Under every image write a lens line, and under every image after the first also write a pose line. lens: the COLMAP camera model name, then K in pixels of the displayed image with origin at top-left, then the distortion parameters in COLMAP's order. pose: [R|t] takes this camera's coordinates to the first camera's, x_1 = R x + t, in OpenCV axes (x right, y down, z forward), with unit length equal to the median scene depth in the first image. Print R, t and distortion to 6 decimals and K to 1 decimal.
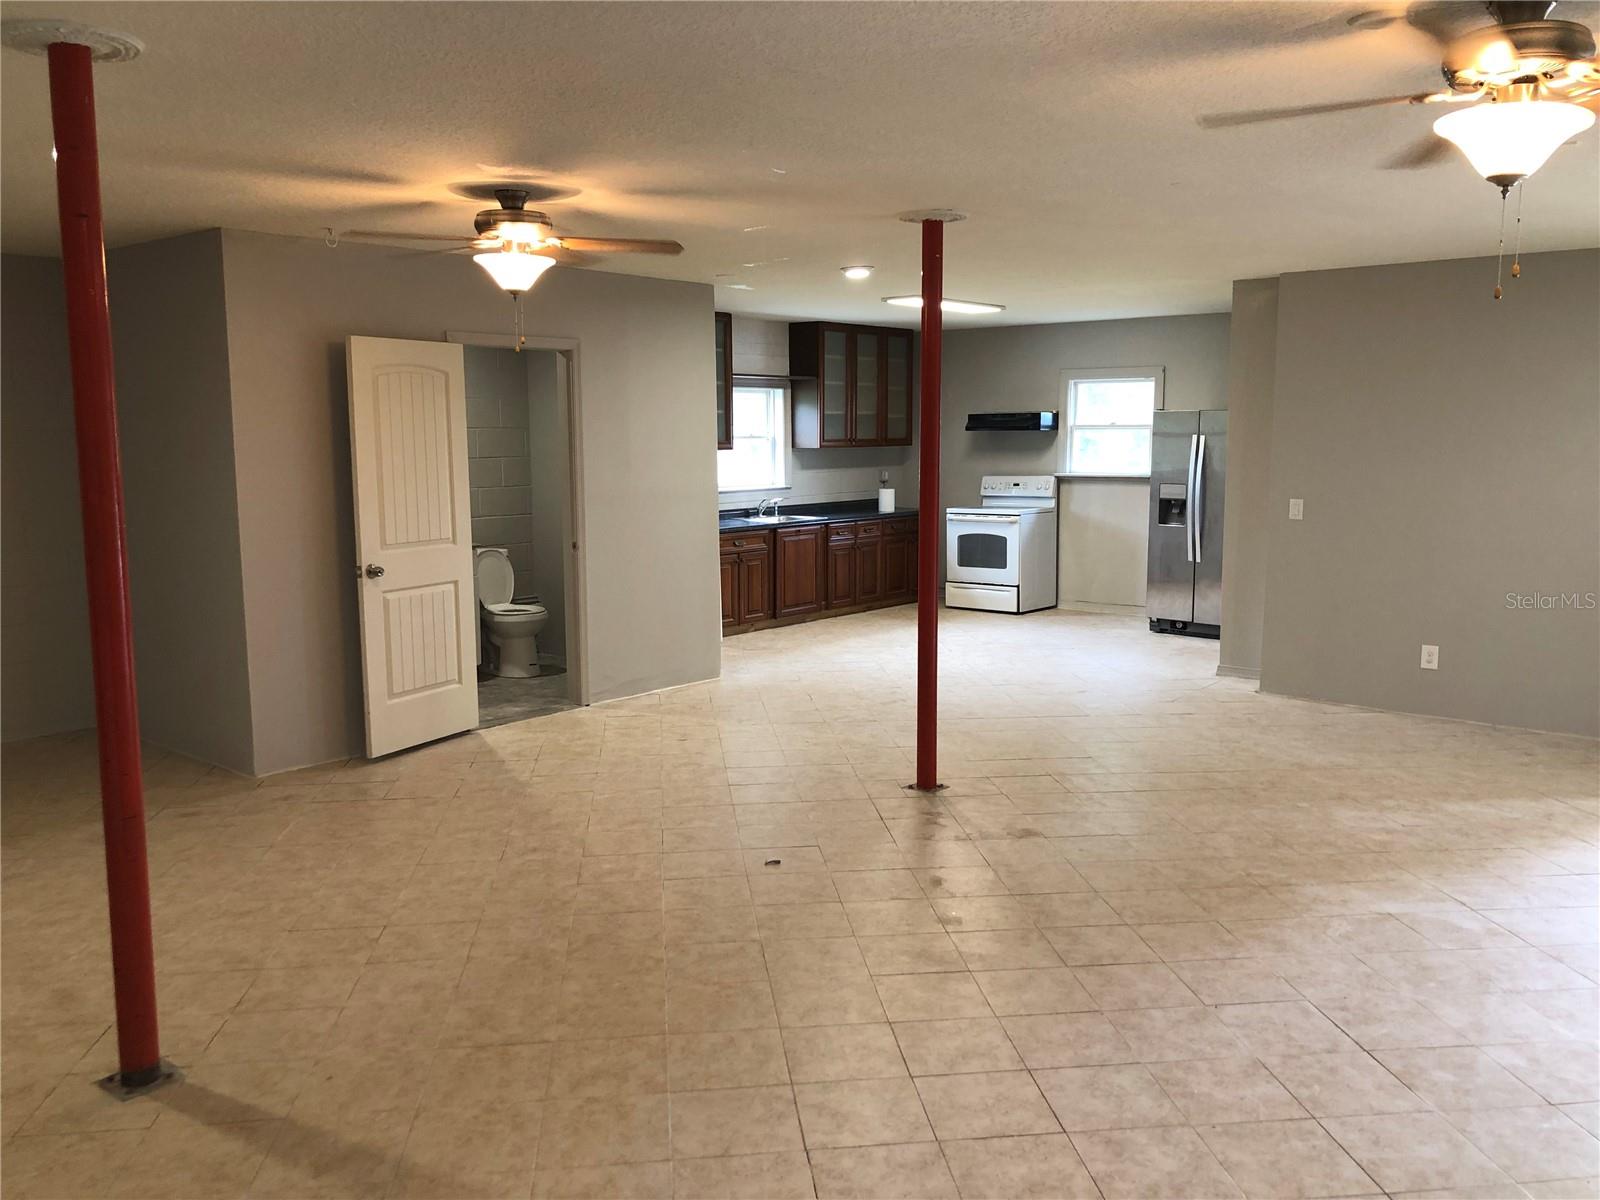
lens RADIAL K [[1297.6, 0, 800.0], [0, 1297.6, 600.0], [0, 0, 1]] dist [0.003840, 0.001489]
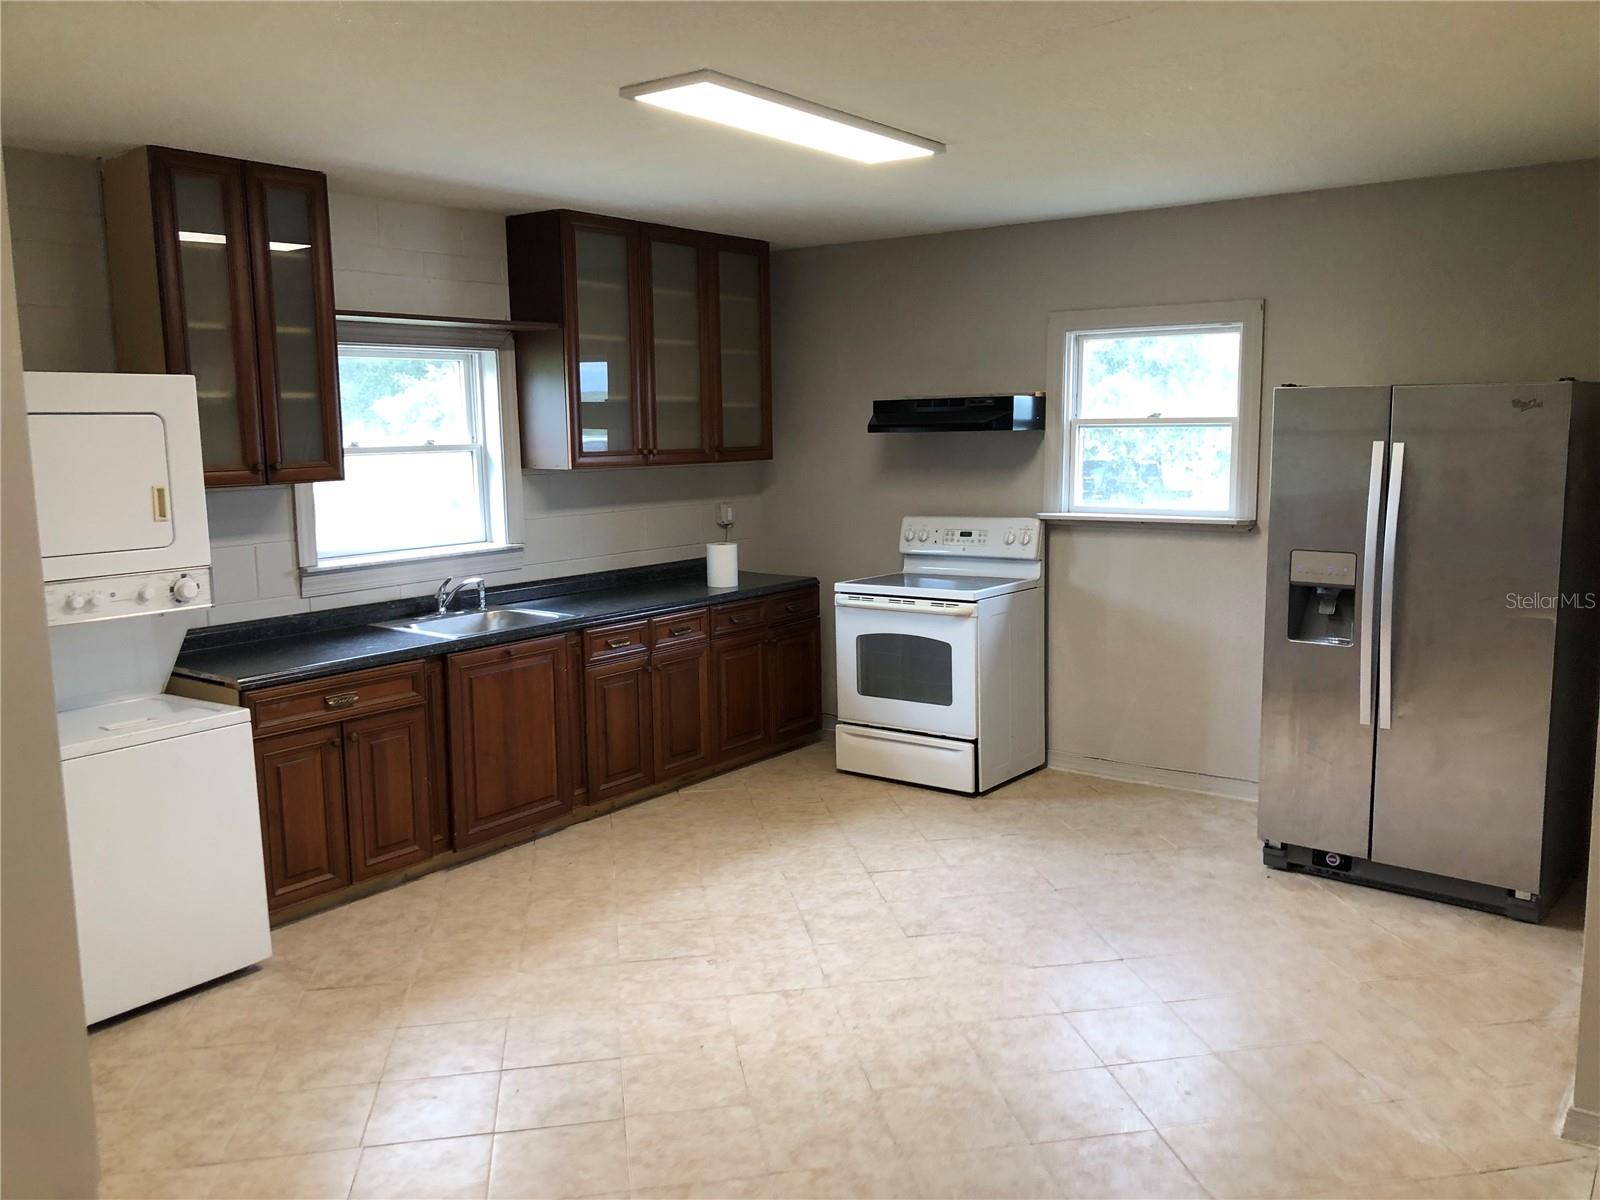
lens RADIAL K [[1312.6, 0, 856.3], [0, 1312.6, 603.0], [0, 0, 1]] dist [0.007683, -0.011147]
pose [[0.995340, -0.019085, 0.094521, 0.073727], [0.018719, 0.999813, 0.004757, -0.066320], [-0.094594, -0.002965, 0.995512, 0.489054]]
